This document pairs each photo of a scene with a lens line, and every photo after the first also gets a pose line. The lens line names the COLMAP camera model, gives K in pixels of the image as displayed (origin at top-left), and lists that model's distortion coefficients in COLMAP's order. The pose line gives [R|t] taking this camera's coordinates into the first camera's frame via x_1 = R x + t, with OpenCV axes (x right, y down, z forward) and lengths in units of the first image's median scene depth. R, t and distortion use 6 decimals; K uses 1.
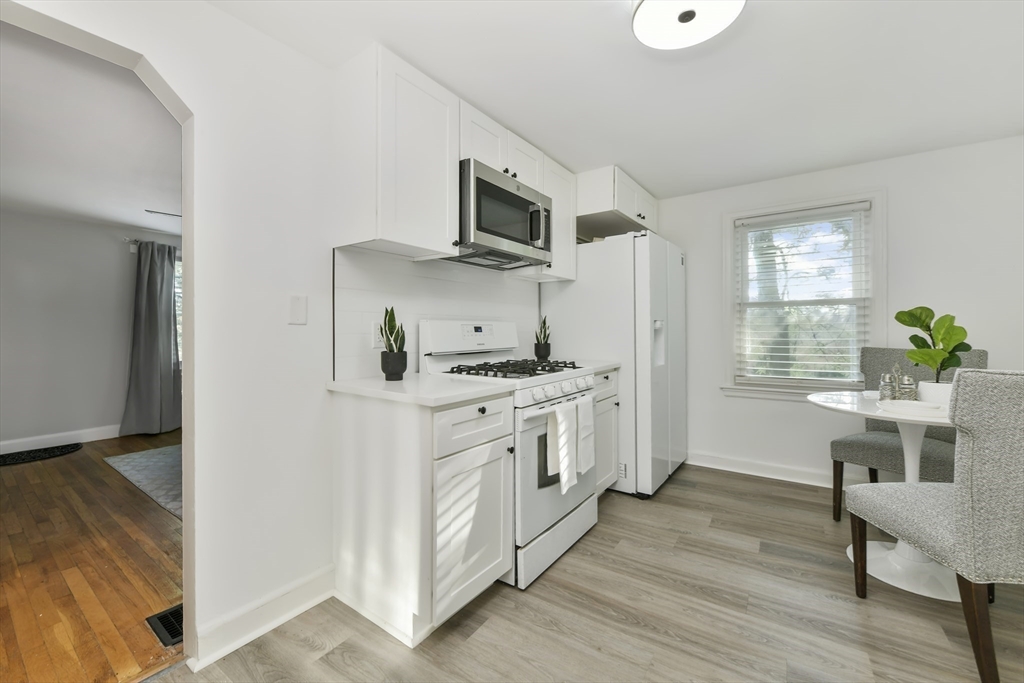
lens RADIAL K [[408.0, 0, 515.7], [0, 408.0, 328.8], [0, 0, 1]] dist [-0.007900, -0.000053]
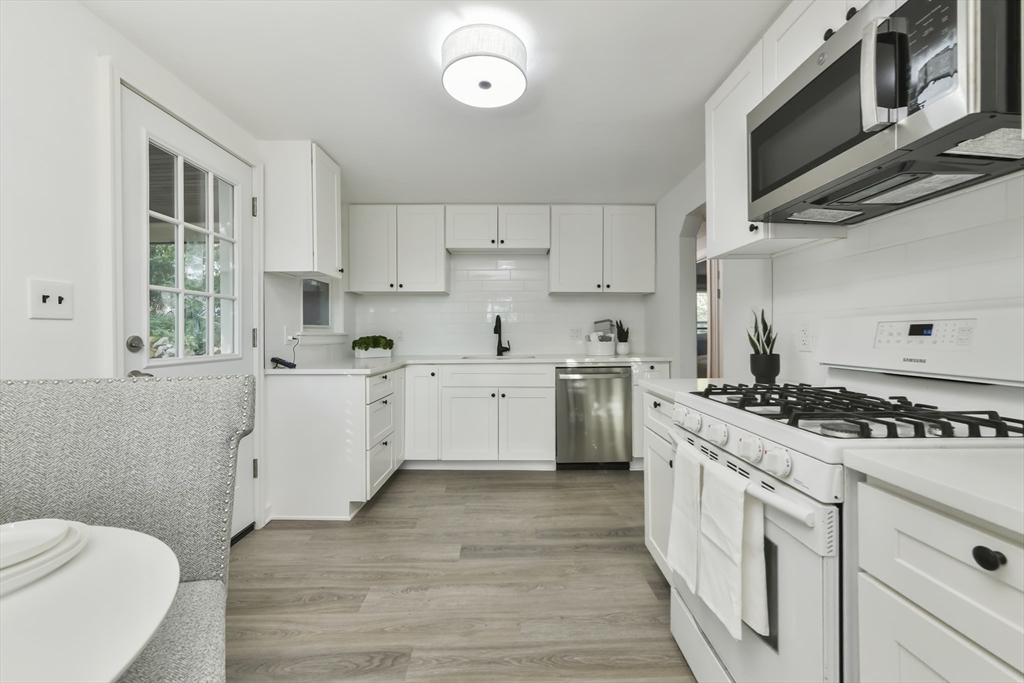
lens RADIAL K [[417.2, 0, 516.2], [0, 417.2, 318.7], [0, 0, 1]] dist [-0.000401, 0.000002]
pose [[-0.808951, -0.015918, -0.587661, 0.838037], [0.008095, 0.999237, -0.038209, 0.006550], [0.587821, -0.035666, -0.808205, 1.583912]]
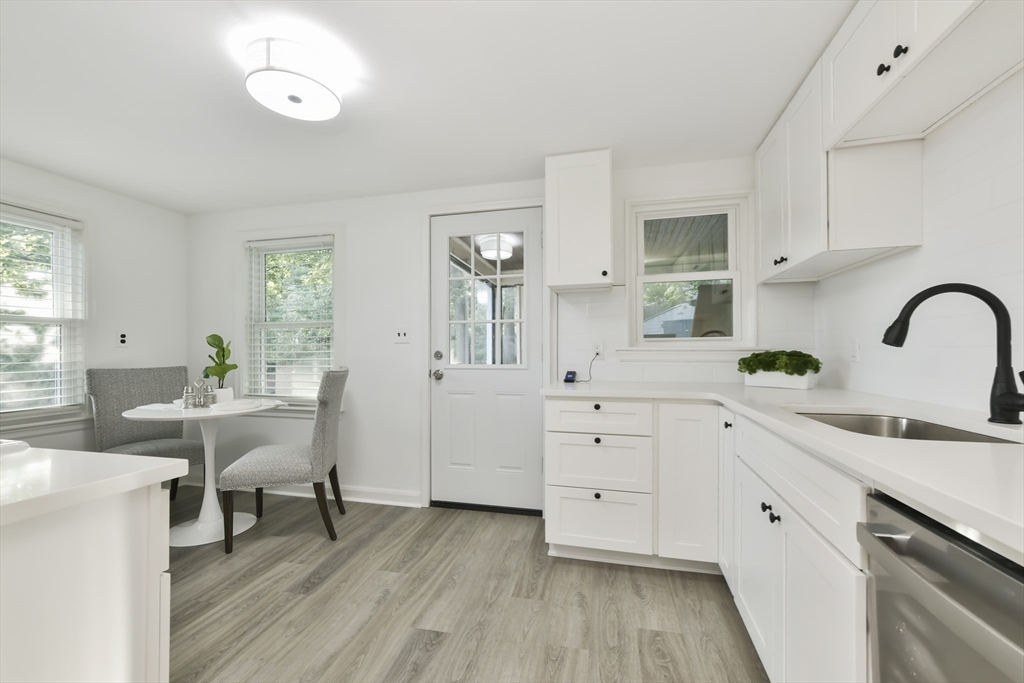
lens RADIAL K [[420.9, 0, 513.6], [0, 420.9, 346.4], [0, 0, 1]] dist [0.000300, 0.000031]
pose [[-0.356792, 0.015996, 0.934047, -0.767606], [0.001708, 0.999863, -0.016471, 0.013424], [-0.934182, -0.004282, -0.356771, 0.621766]]
